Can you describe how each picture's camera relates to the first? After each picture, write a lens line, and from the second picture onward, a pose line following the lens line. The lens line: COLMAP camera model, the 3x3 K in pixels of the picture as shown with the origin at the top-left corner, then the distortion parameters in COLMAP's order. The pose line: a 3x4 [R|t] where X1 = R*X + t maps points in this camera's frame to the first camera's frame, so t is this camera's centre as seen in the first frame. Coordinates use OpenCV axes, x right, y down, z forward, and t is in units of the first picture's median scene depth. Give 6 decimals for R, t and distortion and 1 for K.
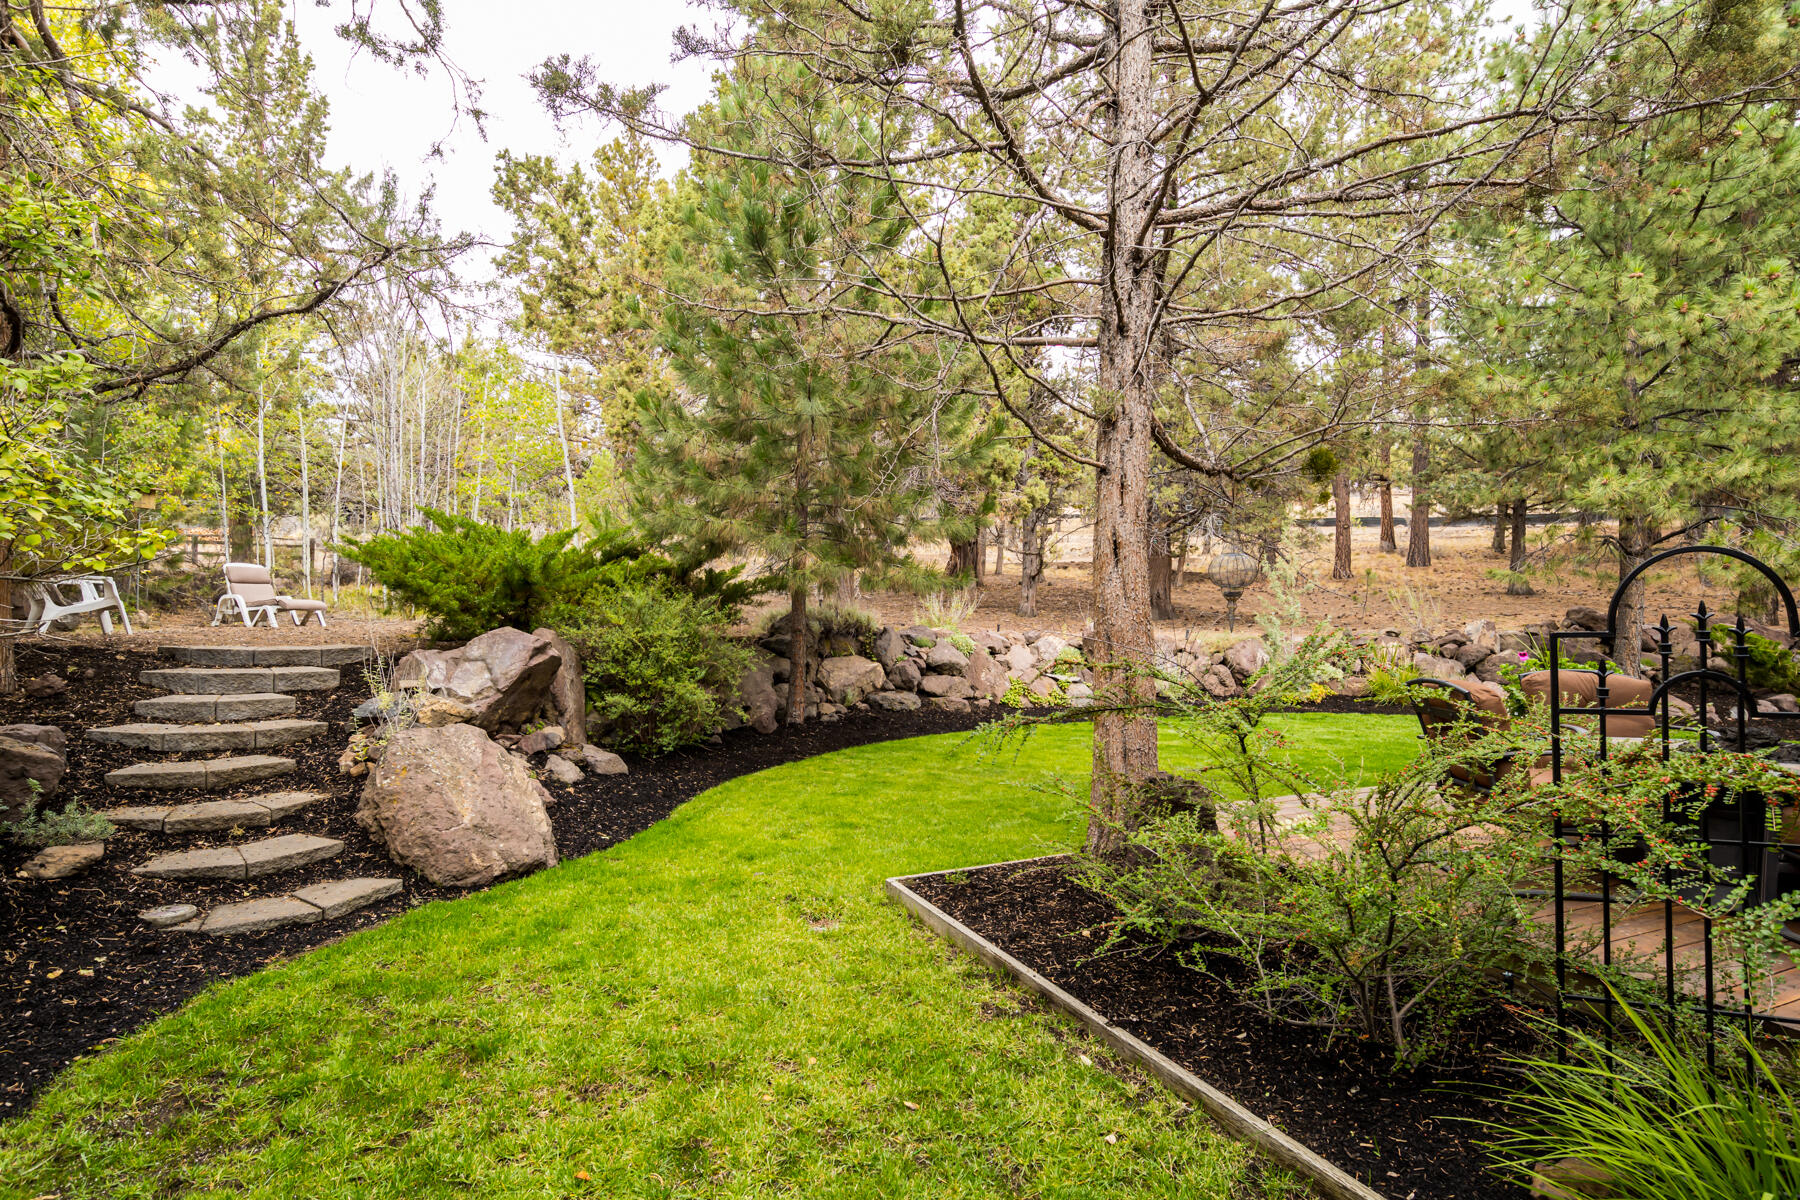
lens RADIAL K [[913.0, 0, 905.9], [0, 913.0, 610.5], [0, 0, 1]] dist [-0.017150, 0.005778]
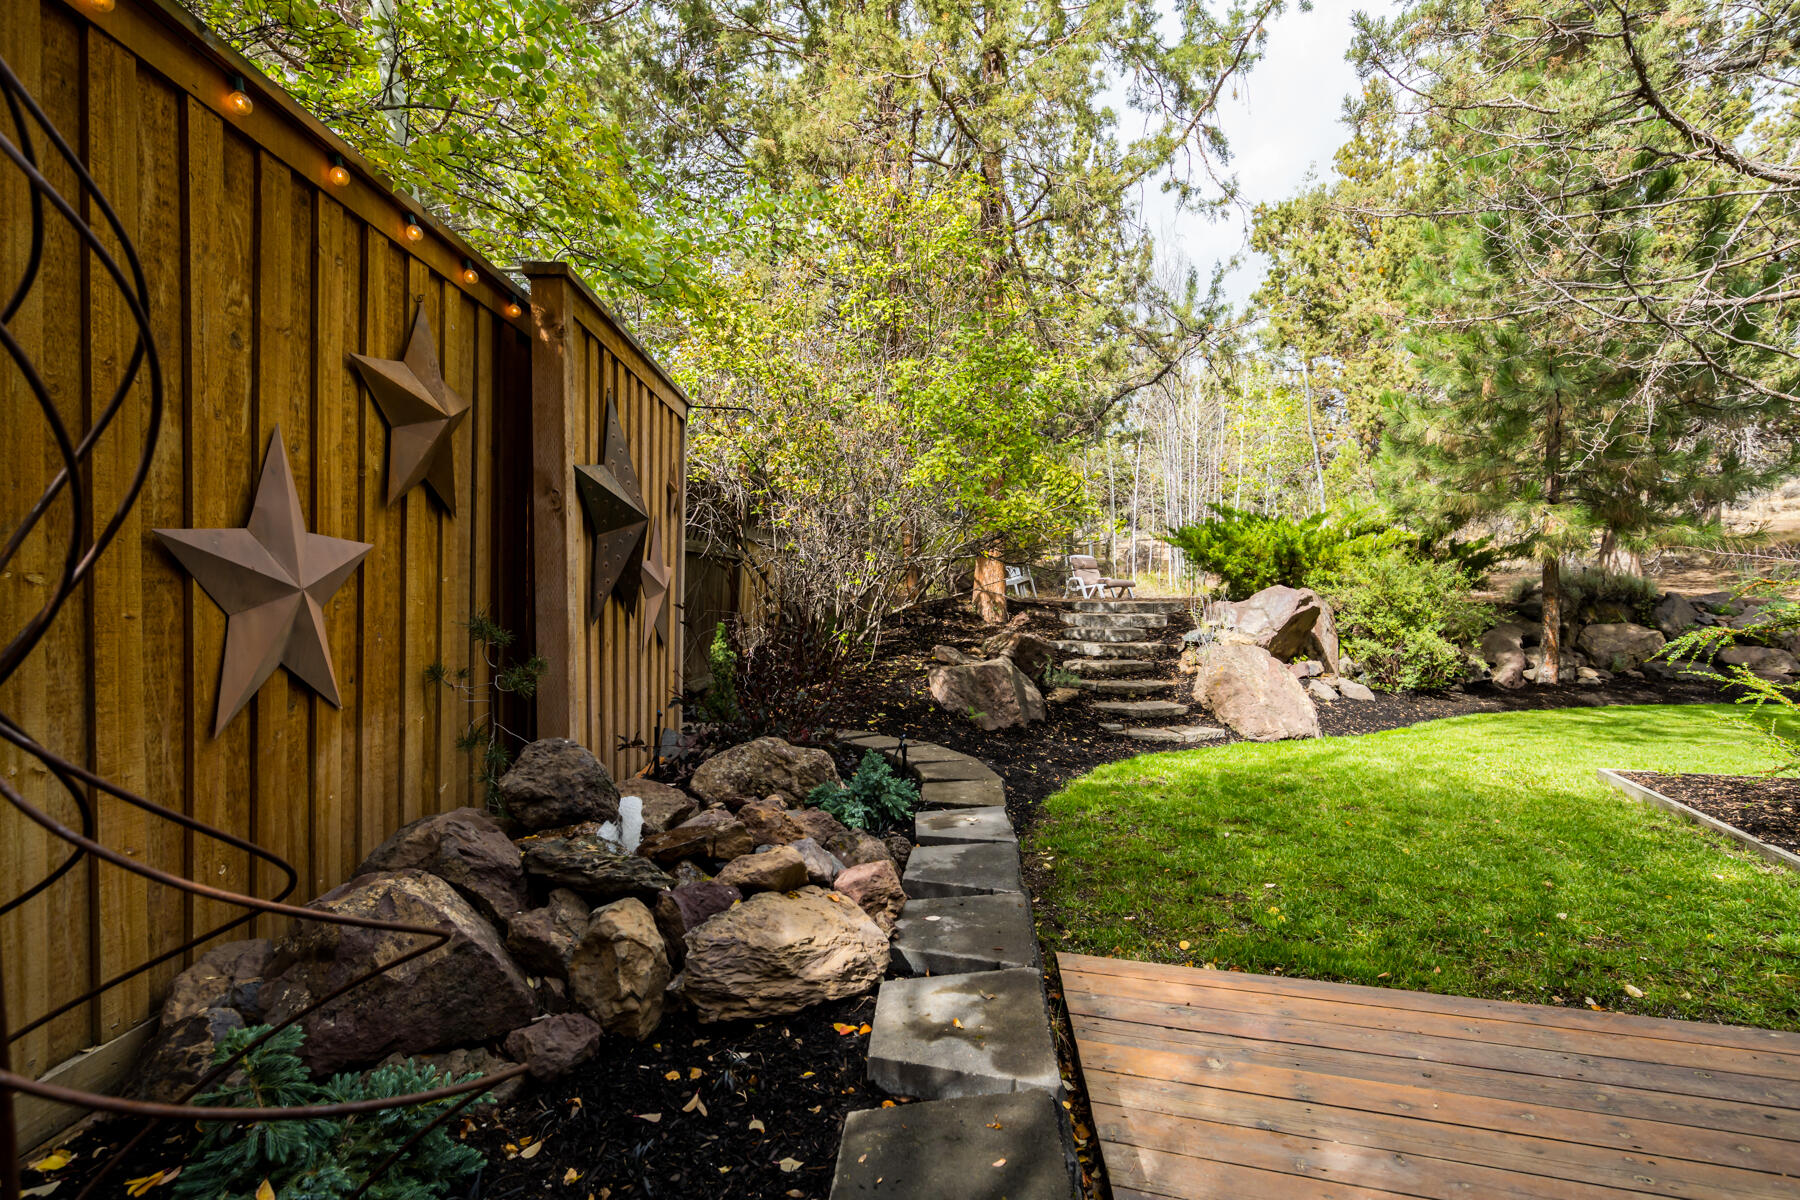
lens RADIAL K [[913.0, 0, 902.2], [0, 913.0, 604.6], [0, 0, 1]] dist [-0.017150, 0.005778]
pose [[0.713776, -0.004999, -0.700356, 0.101080], [0.003986, 0.999987, -0.003076, 0.044092], [0.700362, -0.000596, 0.713787, -0.328605]]
